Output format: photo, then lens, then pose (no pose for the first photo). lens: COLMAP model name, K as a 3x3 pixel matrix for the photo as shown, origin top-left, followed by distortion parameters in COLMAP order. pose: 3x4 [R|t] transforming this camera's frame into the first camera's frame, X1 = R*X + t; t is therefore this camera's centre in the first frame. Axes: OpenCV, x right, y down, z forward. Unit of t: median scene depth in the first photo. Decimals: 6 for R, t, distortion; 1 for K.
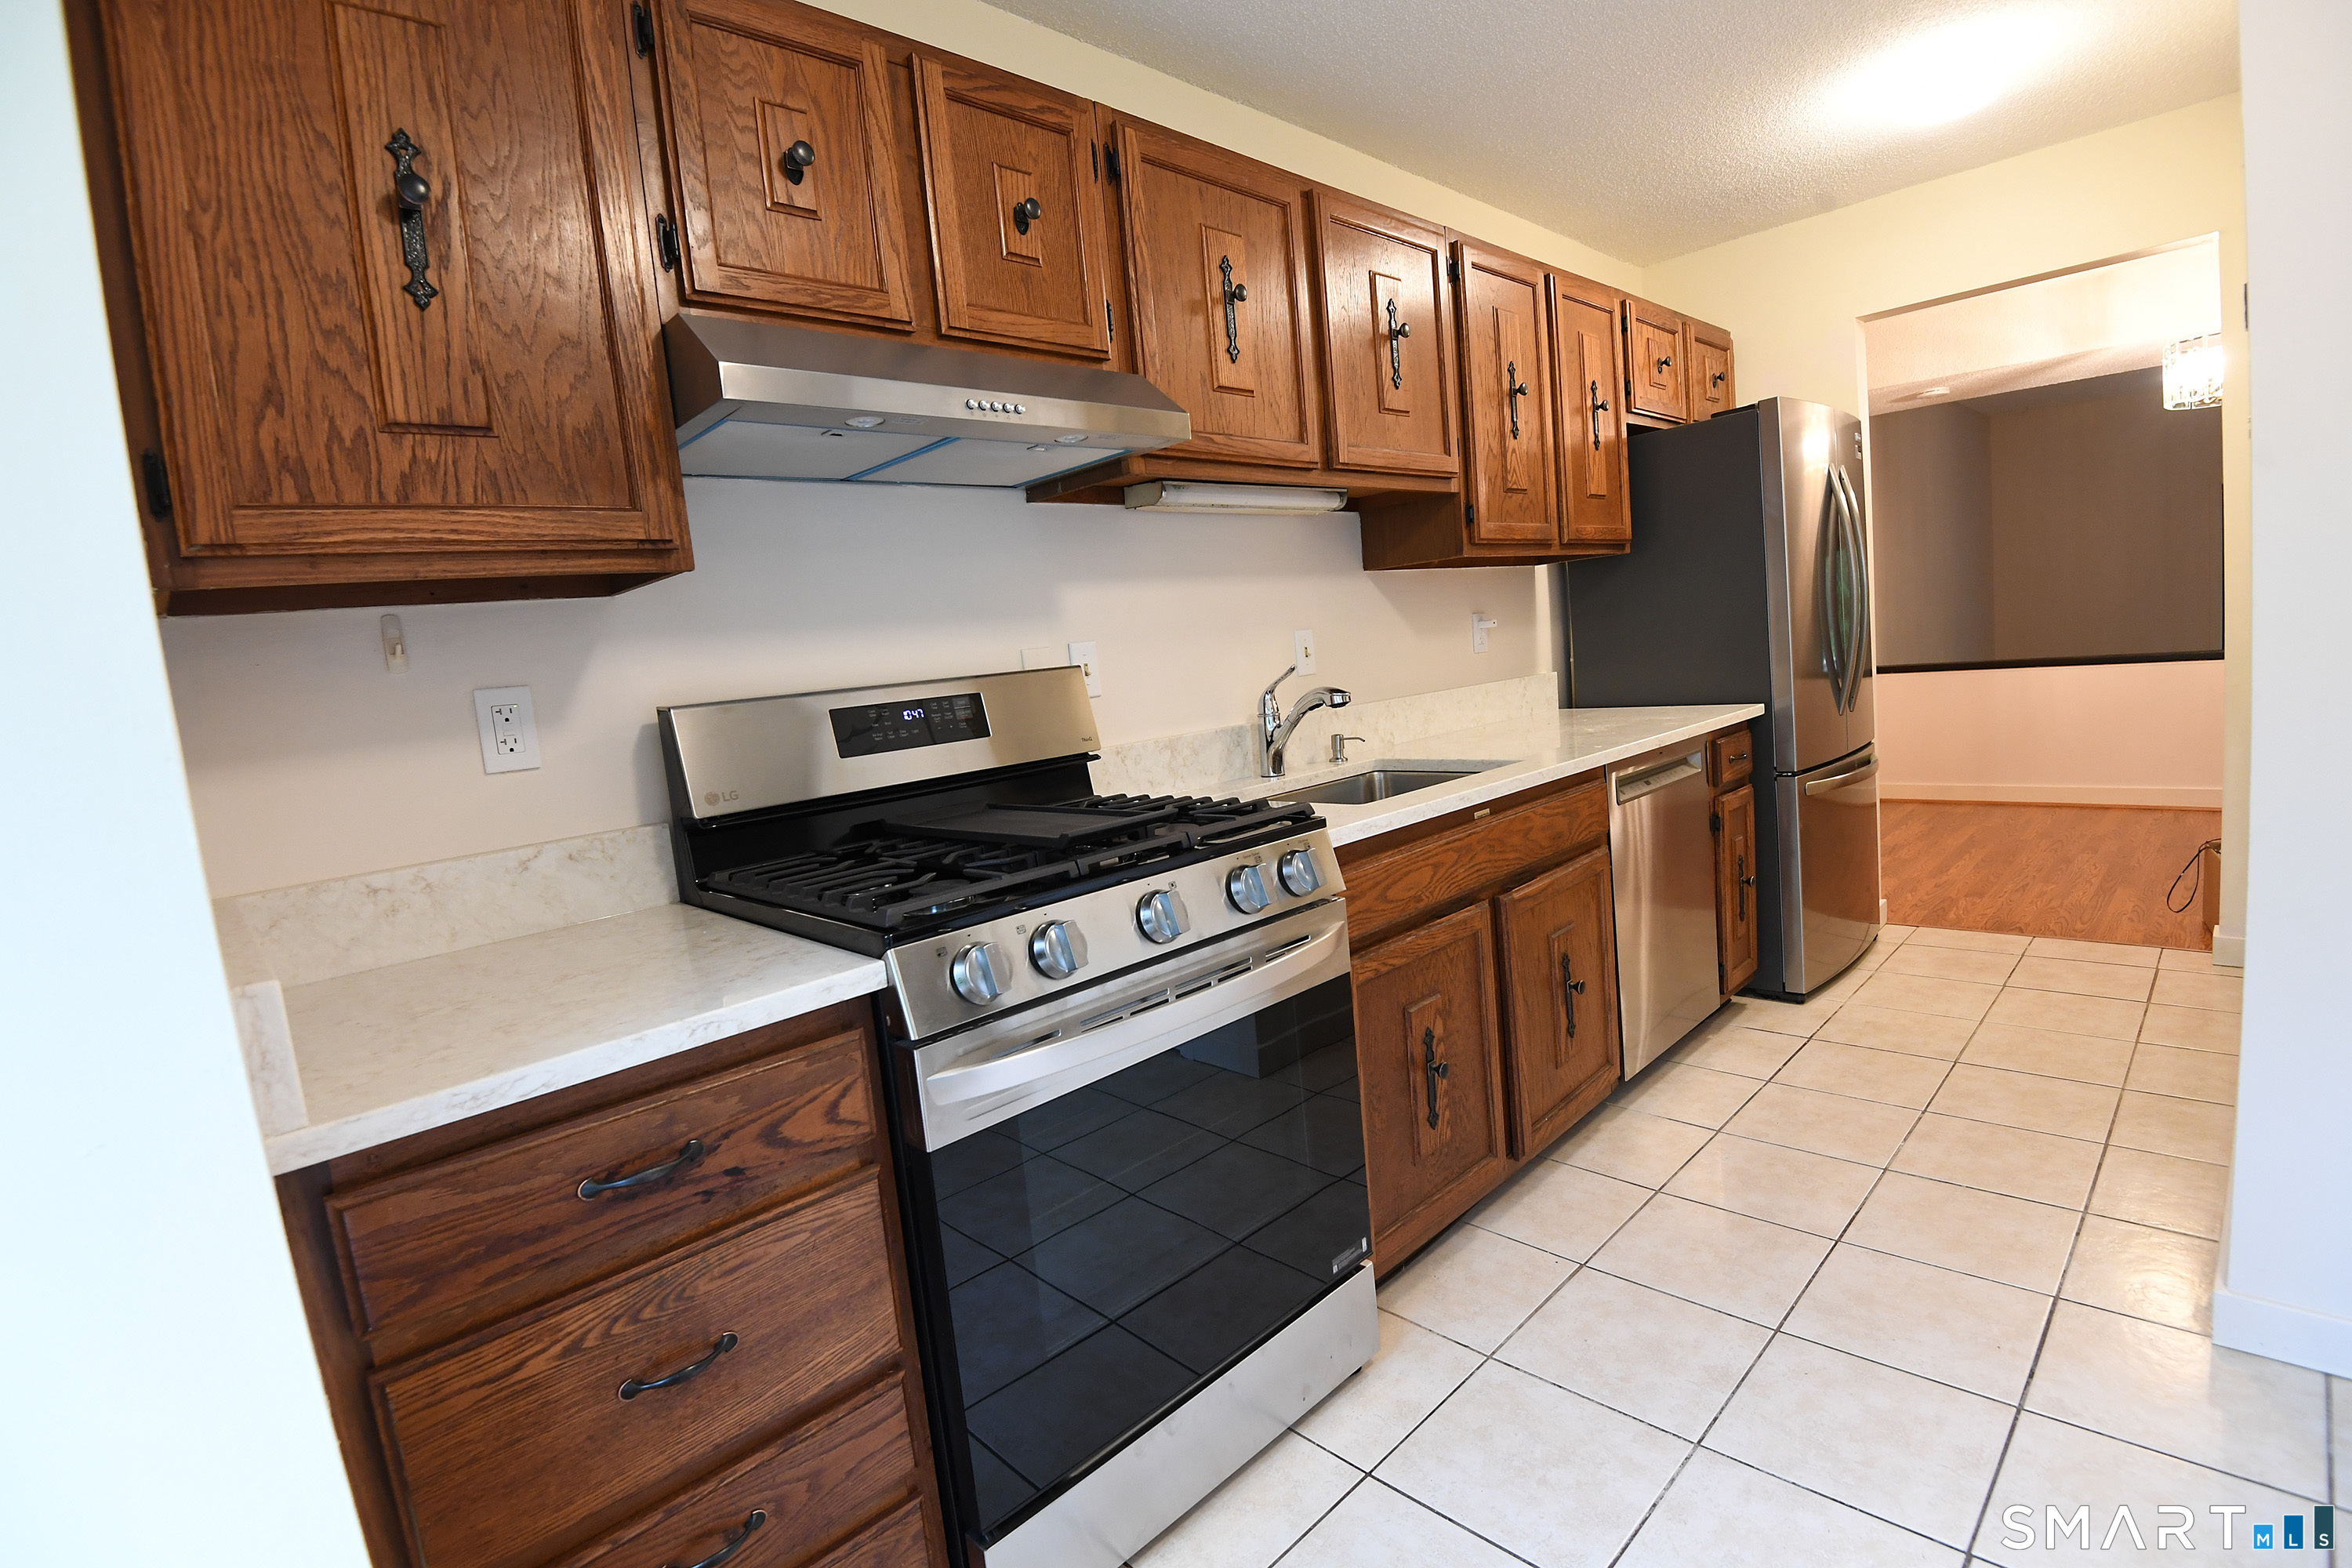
lens RADIAL K [[1085.2, 0, 1160.6], [0, 1085.2, 780.3], [0, 0, 1]] dist [-0.025185, -0.007903]
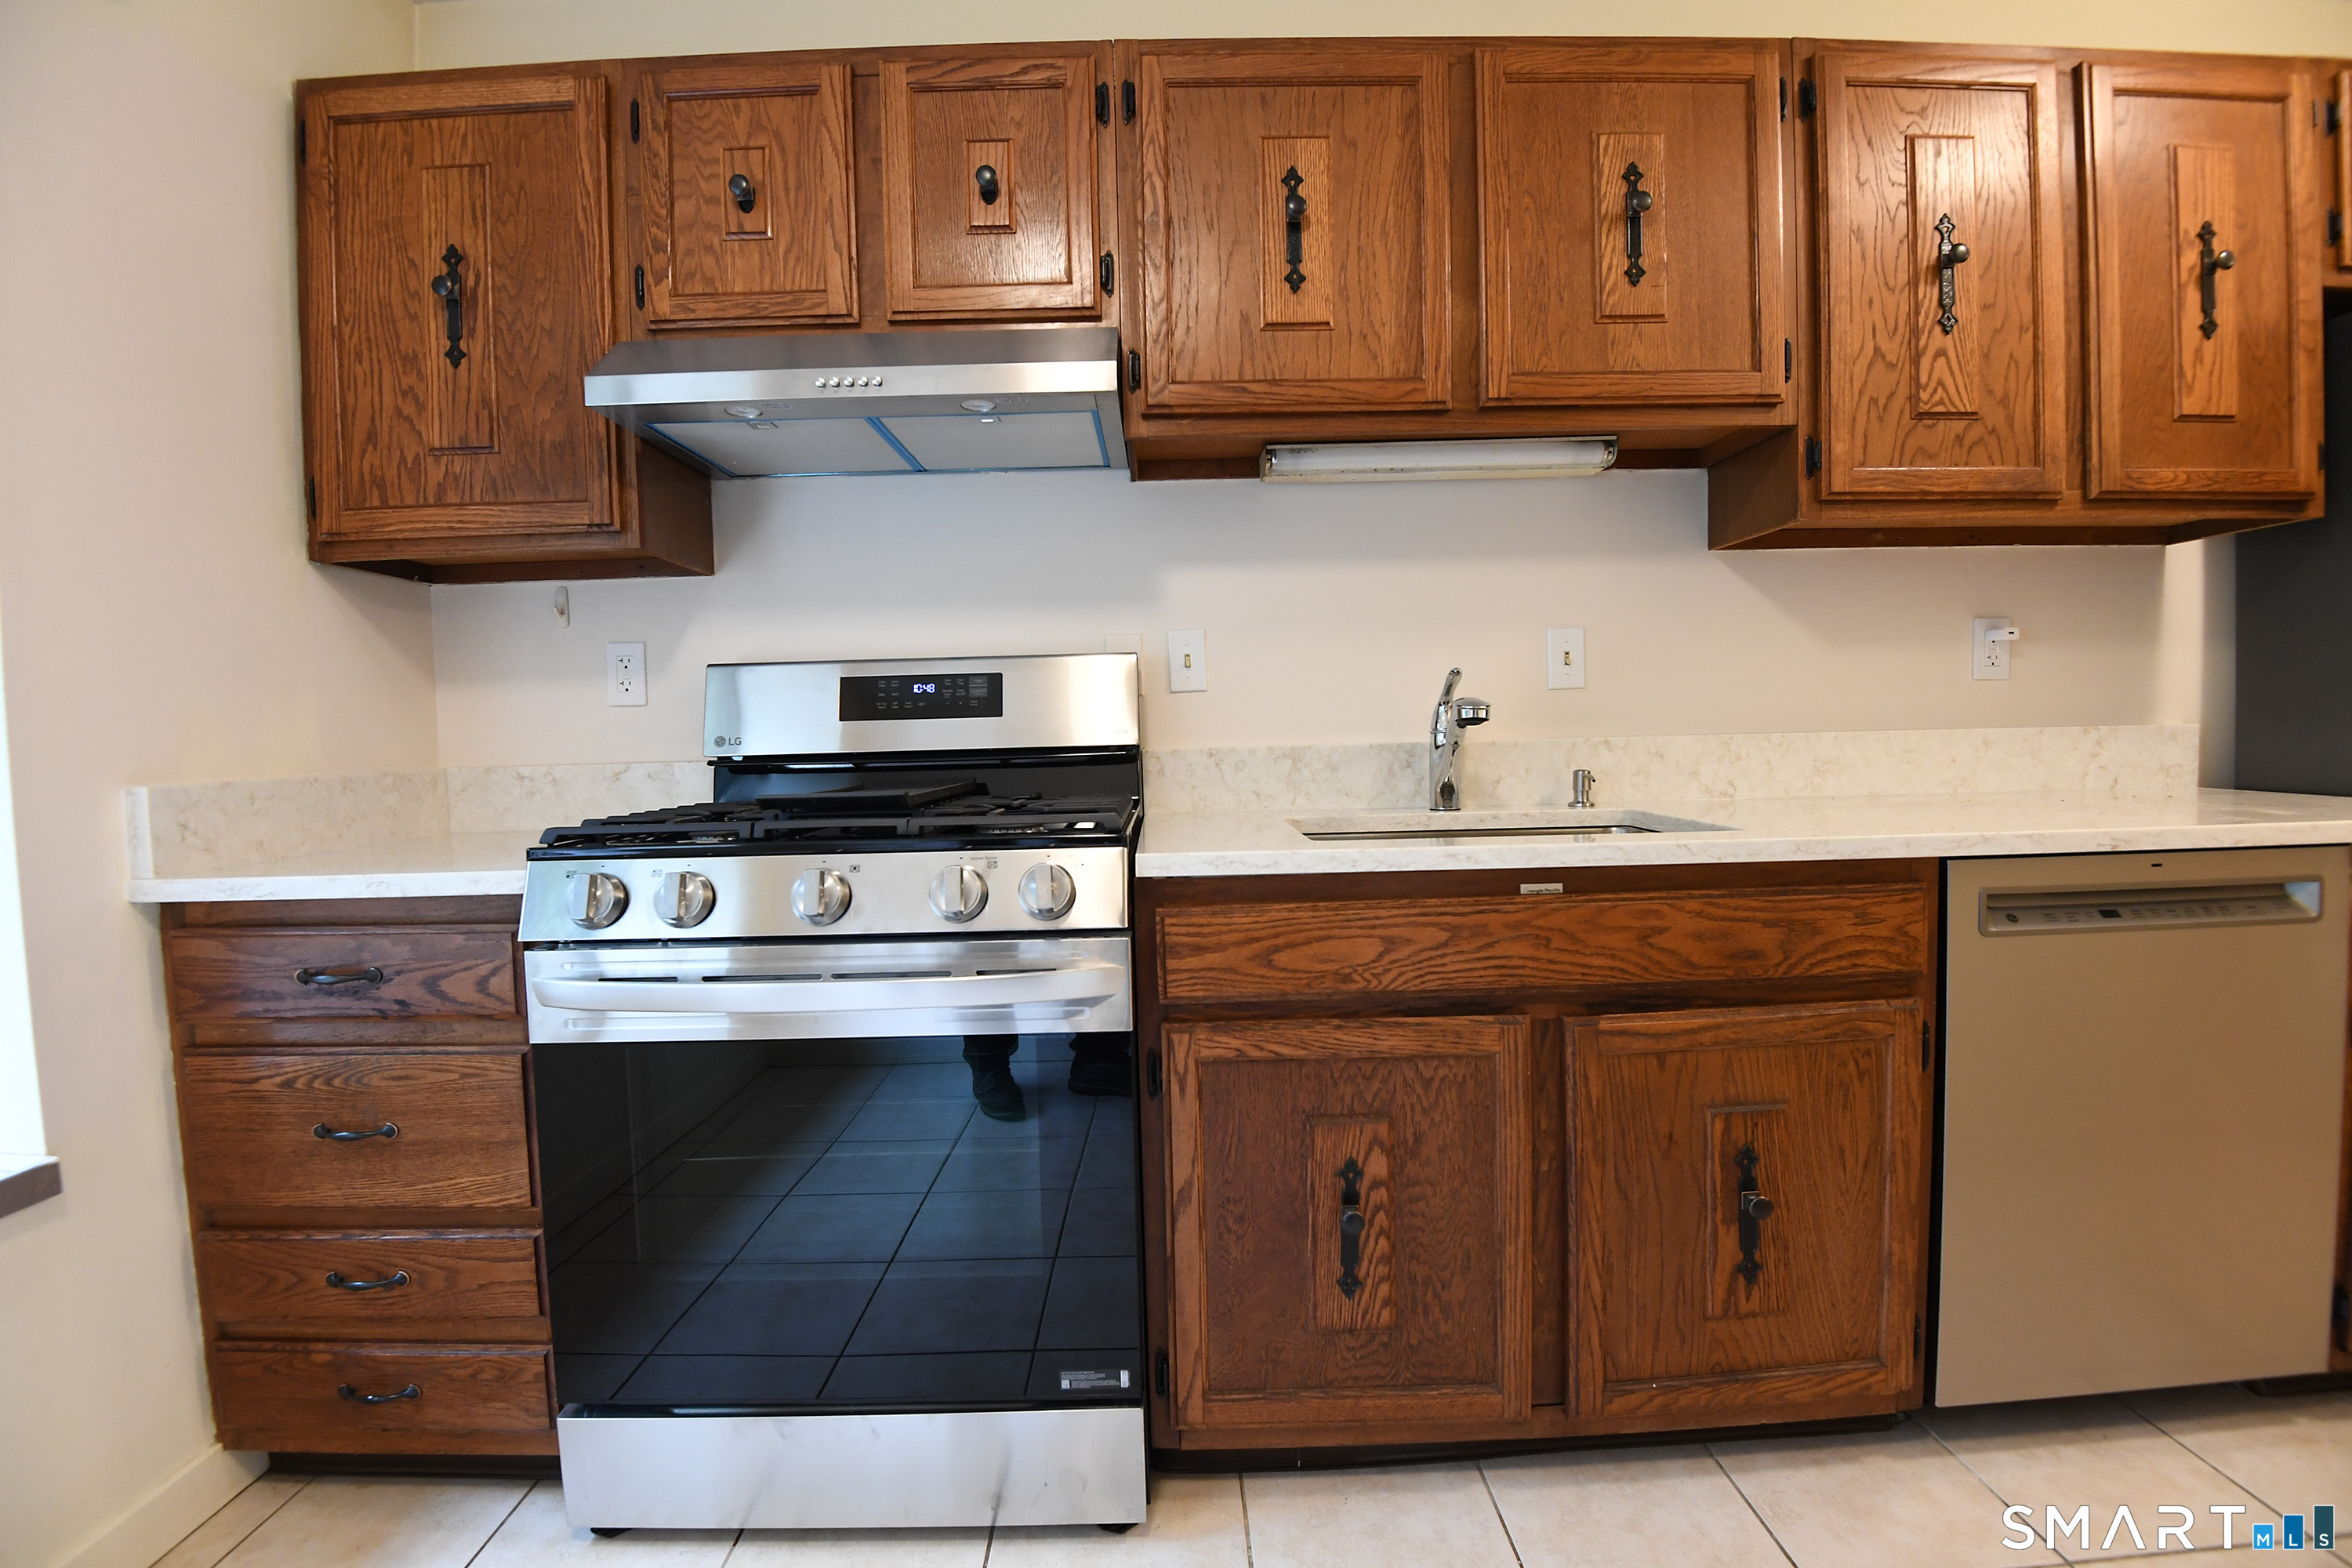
lens RADIAL K [[1085.2, 0, 1166.2], [0, 1085.2, 780.6], [0, 0, 1]] dist [-0.025185, -0.007903]
pose [[0.731856, 0.110515, -0.672438, 0.847609], [-0.123853, 0.991899, 0.028222, -0.039304], [0.670110, 0.062629, 0.739615, 0.496755]]
